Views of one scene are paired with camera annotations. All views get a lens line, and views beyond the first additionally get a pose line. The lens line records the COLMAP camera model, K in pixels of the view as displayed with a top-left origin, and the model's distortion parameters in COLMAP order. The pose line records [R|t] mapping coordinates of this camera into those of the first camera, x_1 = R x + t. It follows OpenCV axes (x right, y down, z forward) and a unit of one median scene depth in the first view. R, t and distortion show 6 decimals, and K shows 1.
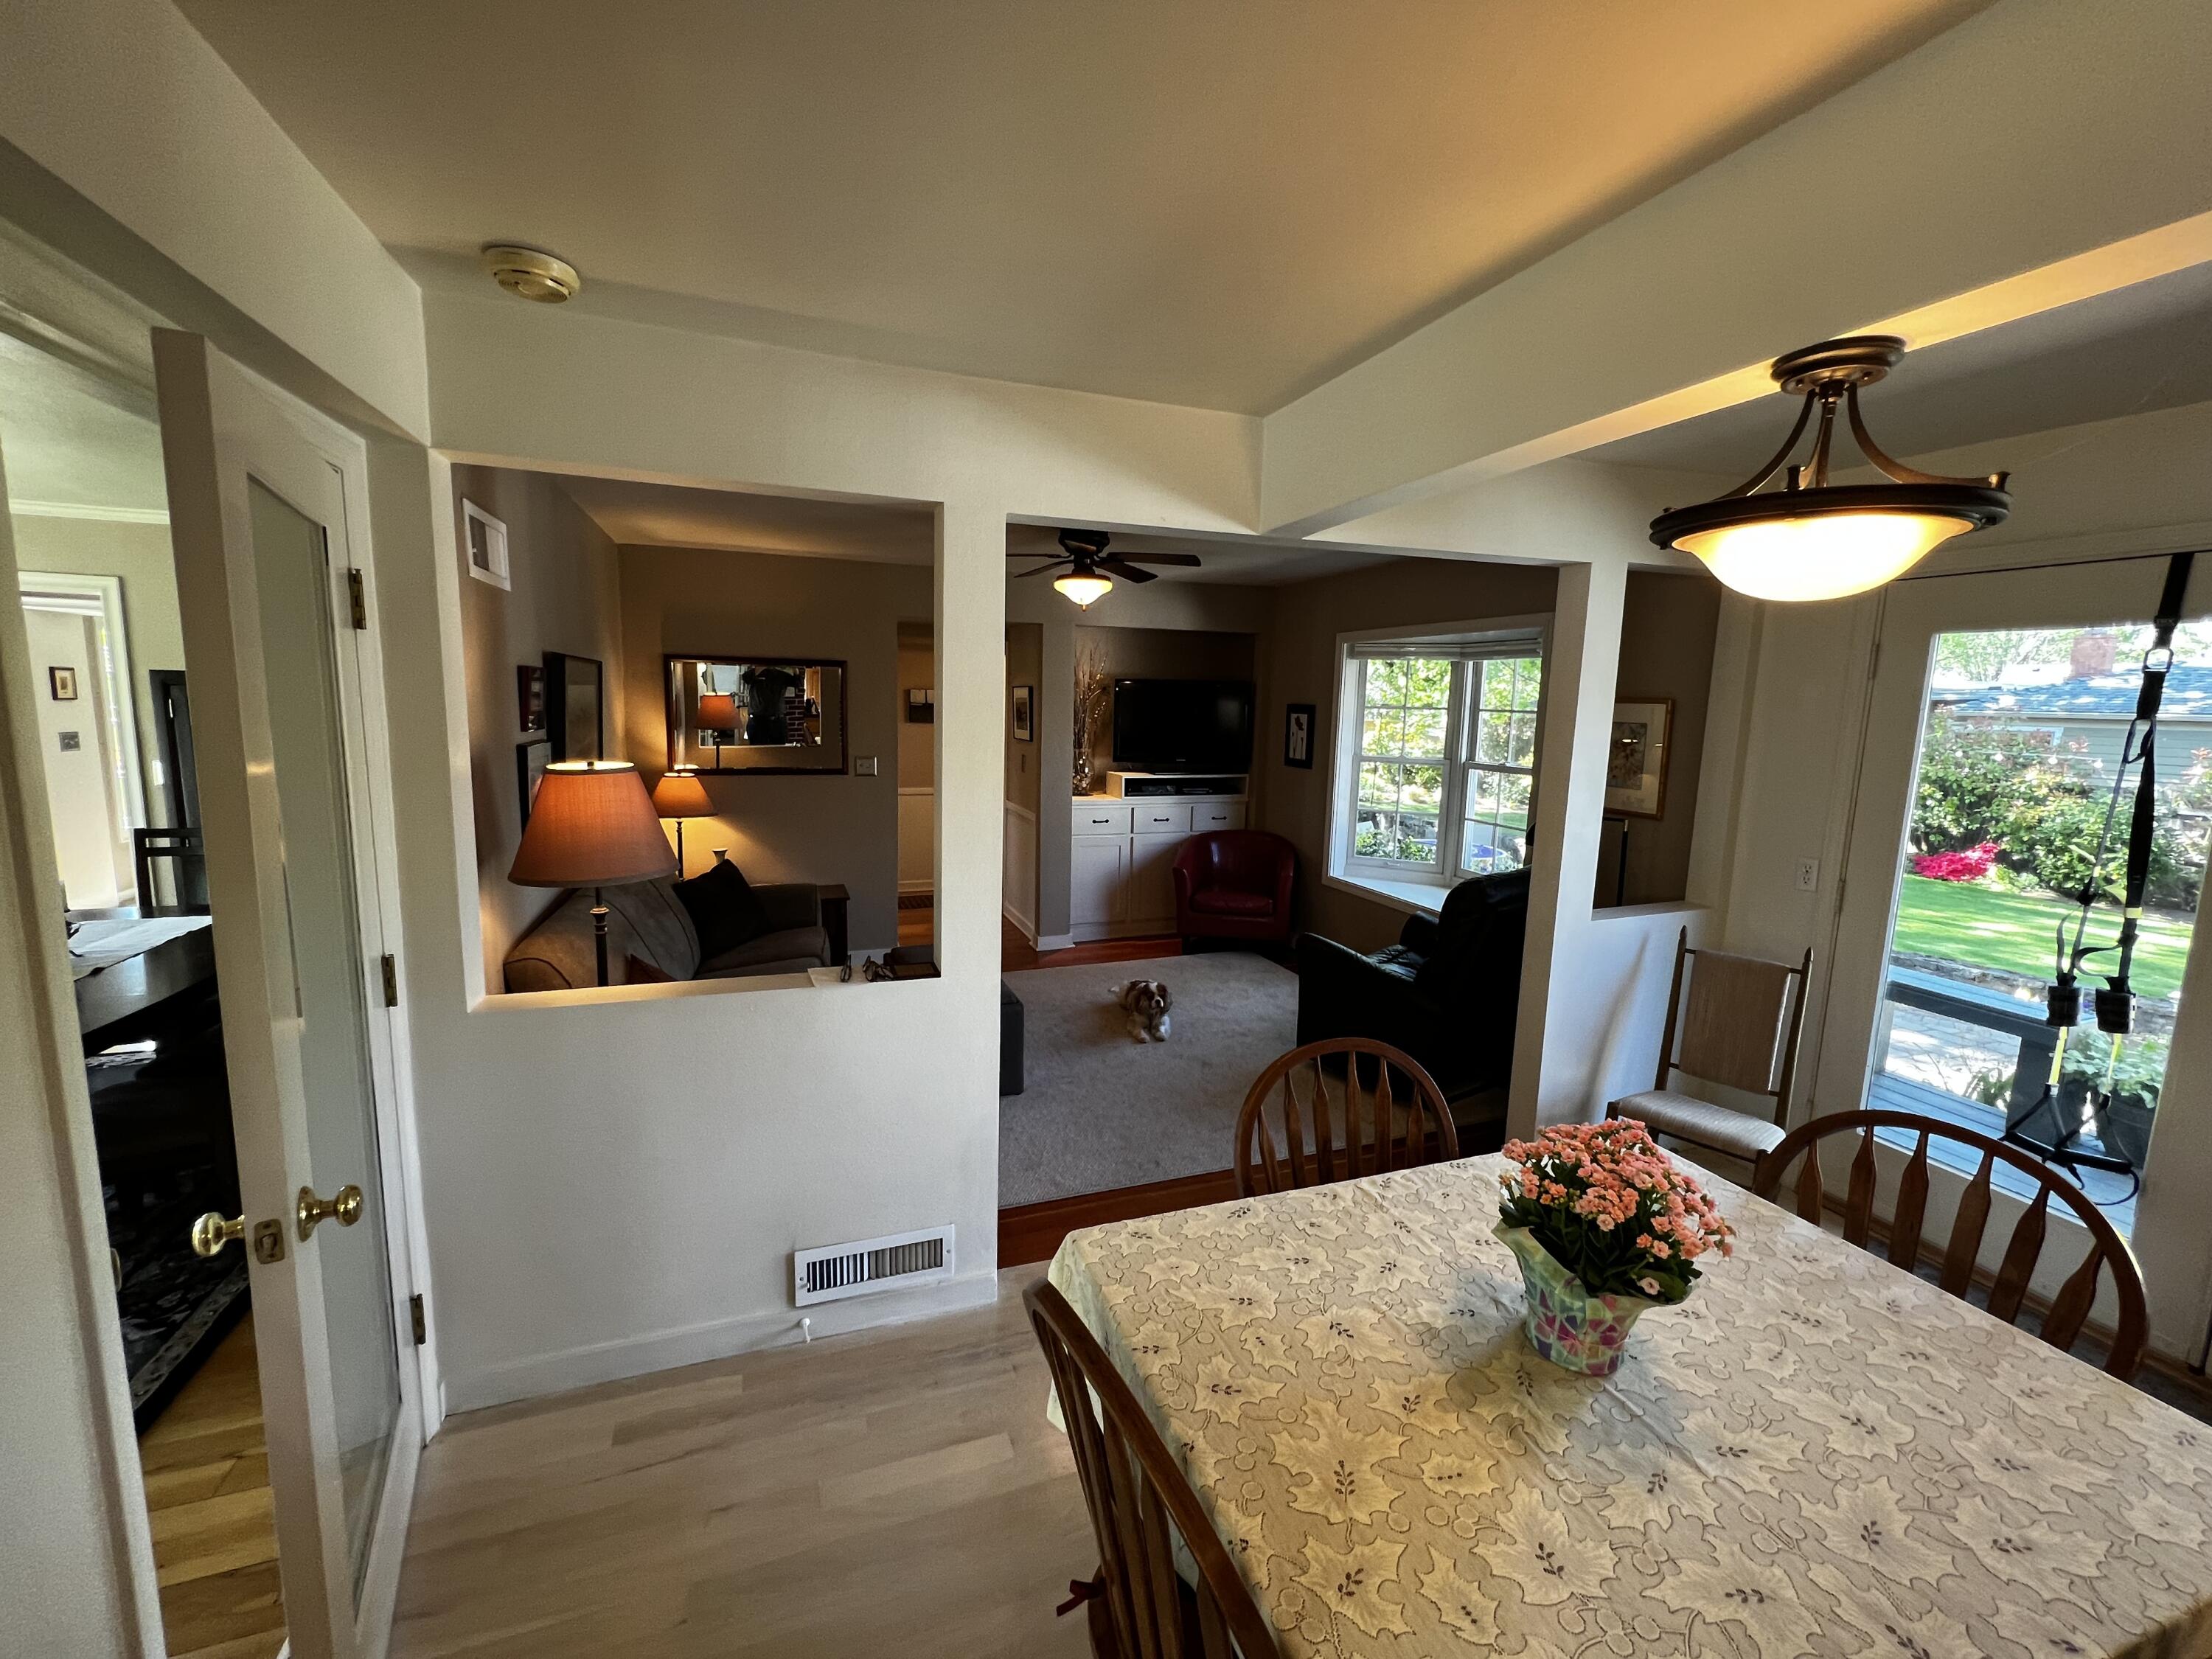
lens RADIAL K [[898.7, 0, 1094.7], [0, 898.7, 819.1], [0, 0, 1]] dist [-0.003485, 0.001142]
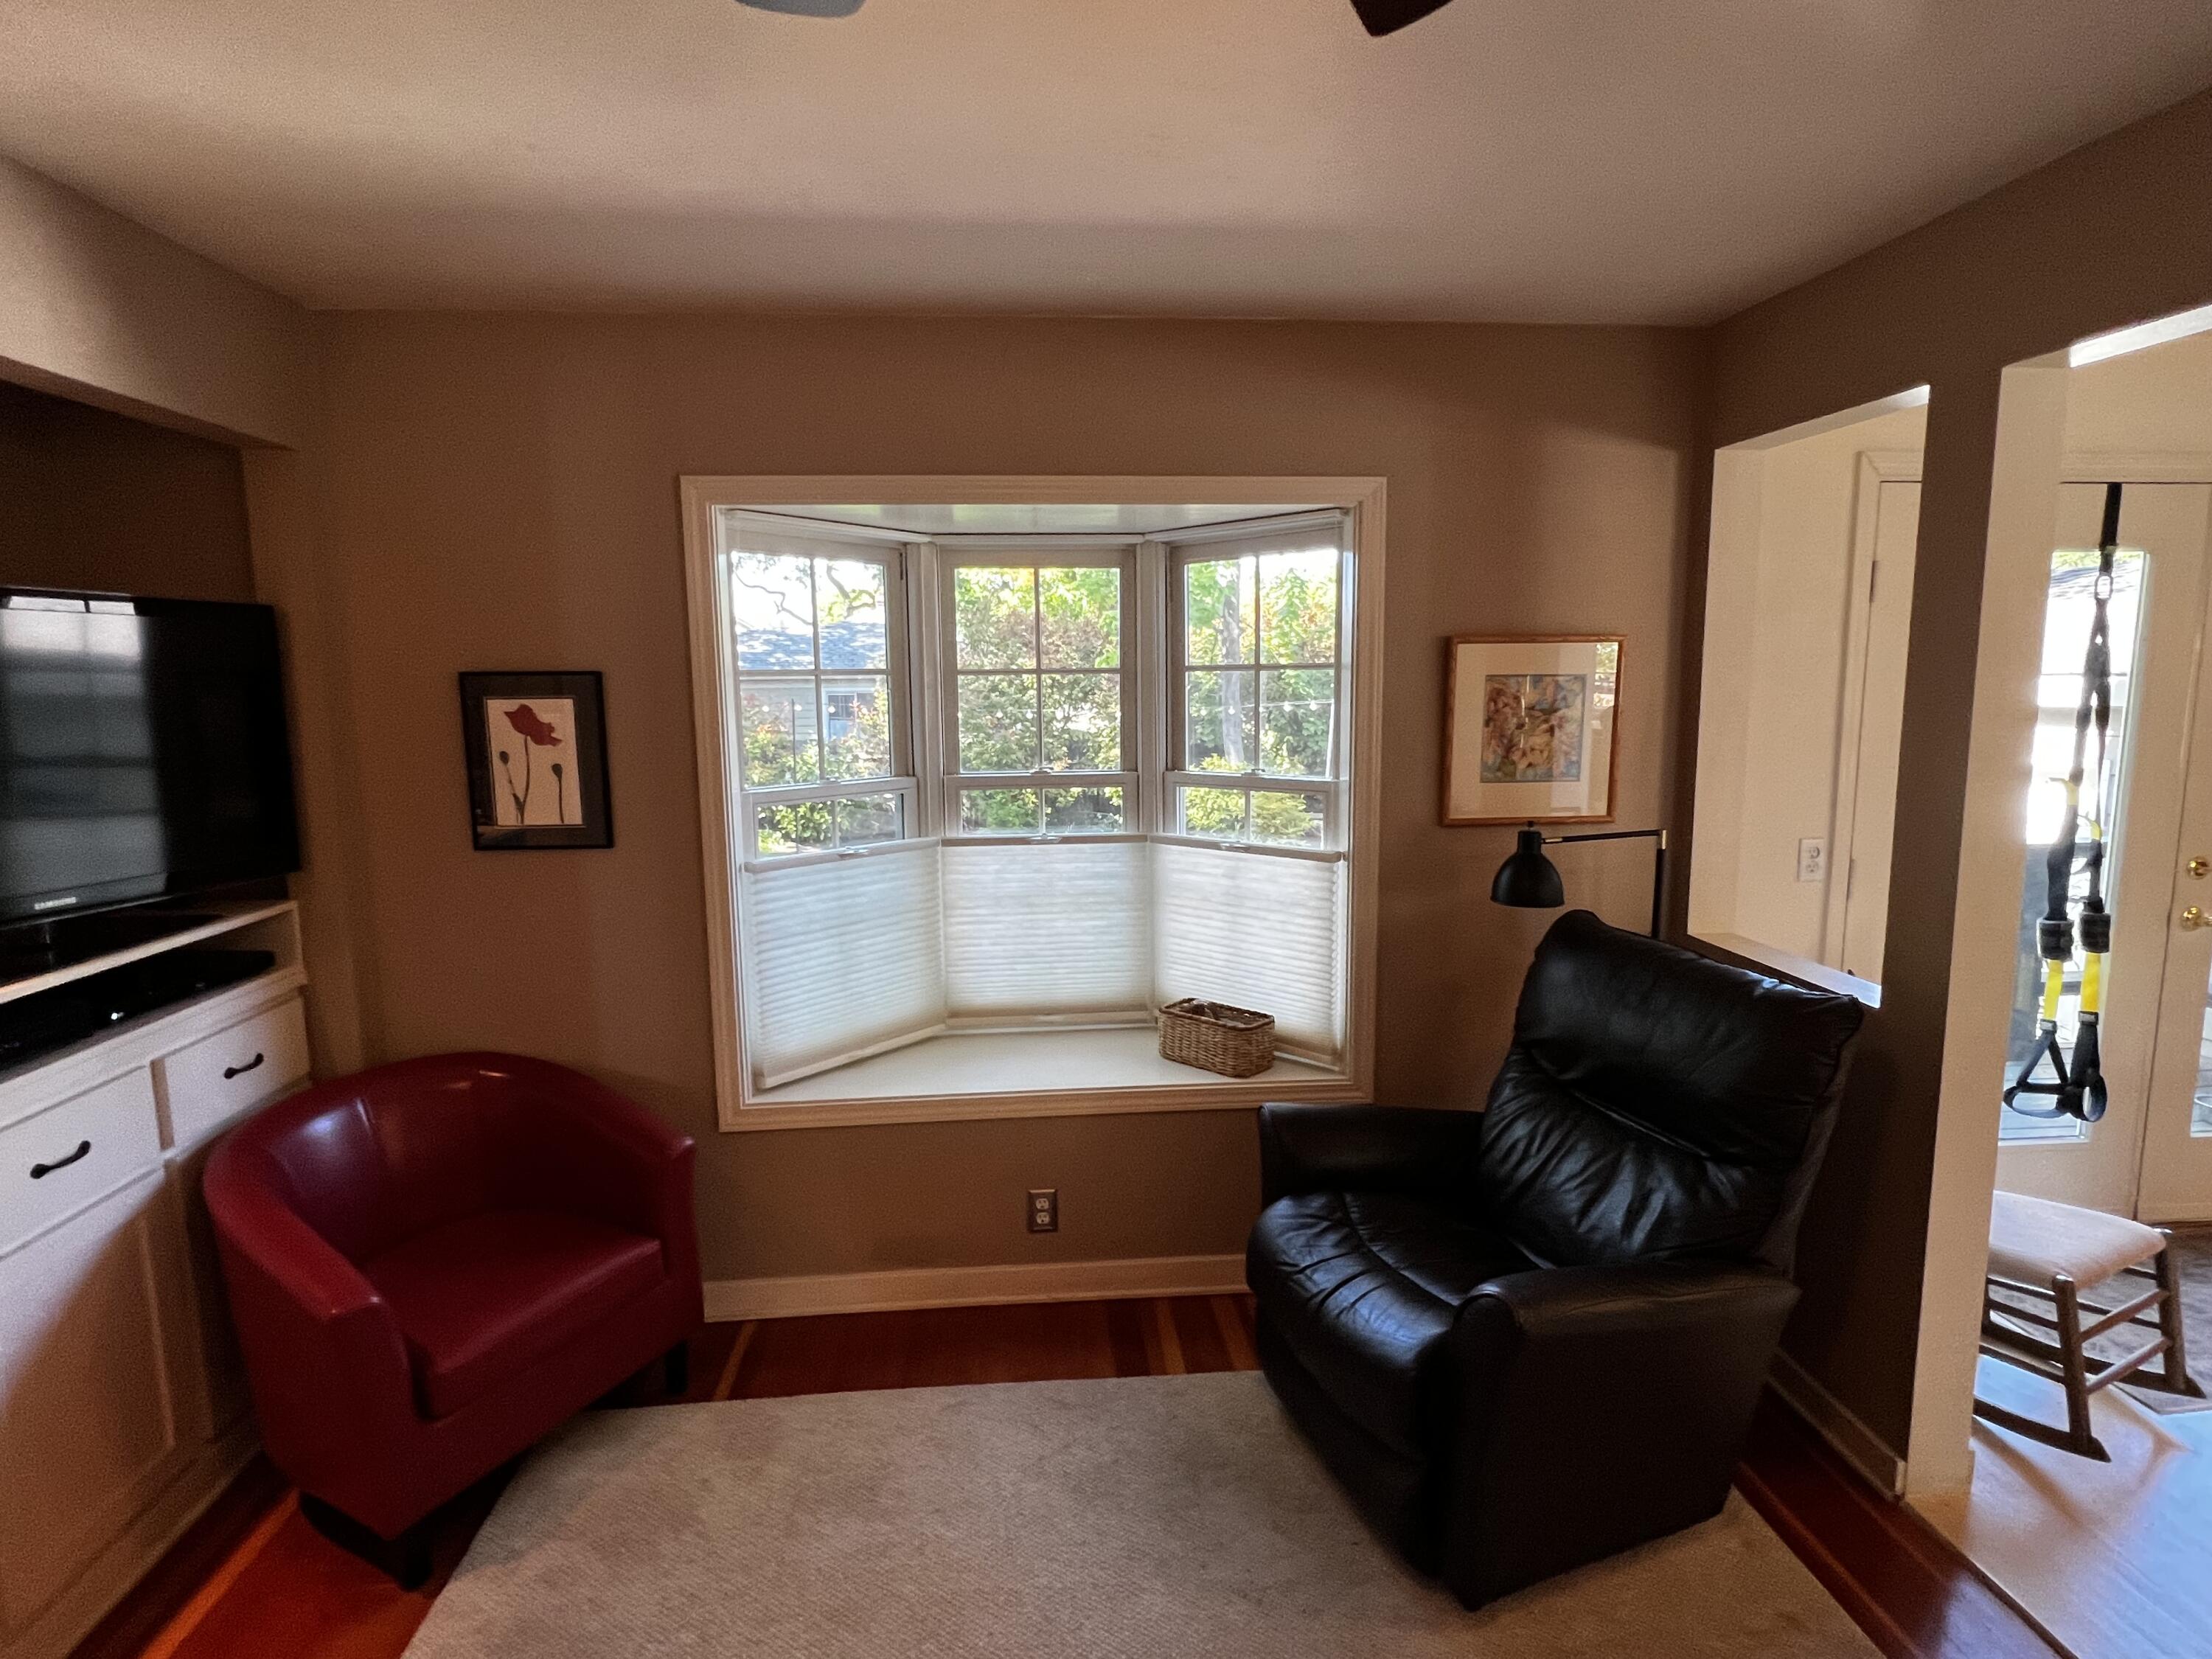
lens RADIAL K [[1076.2, 0, 1104.9], [0, 1076.2, 843.5], [0, 0, 1]] dist [-0.001833, -0.000232]
pose [[0.255953, -0.169314, 0.951746, -0.120186], [0.147078, 0.979901, 0.134769, -0.085296], [-0.955435, 0.105486, 0.275711, 0.679015]]
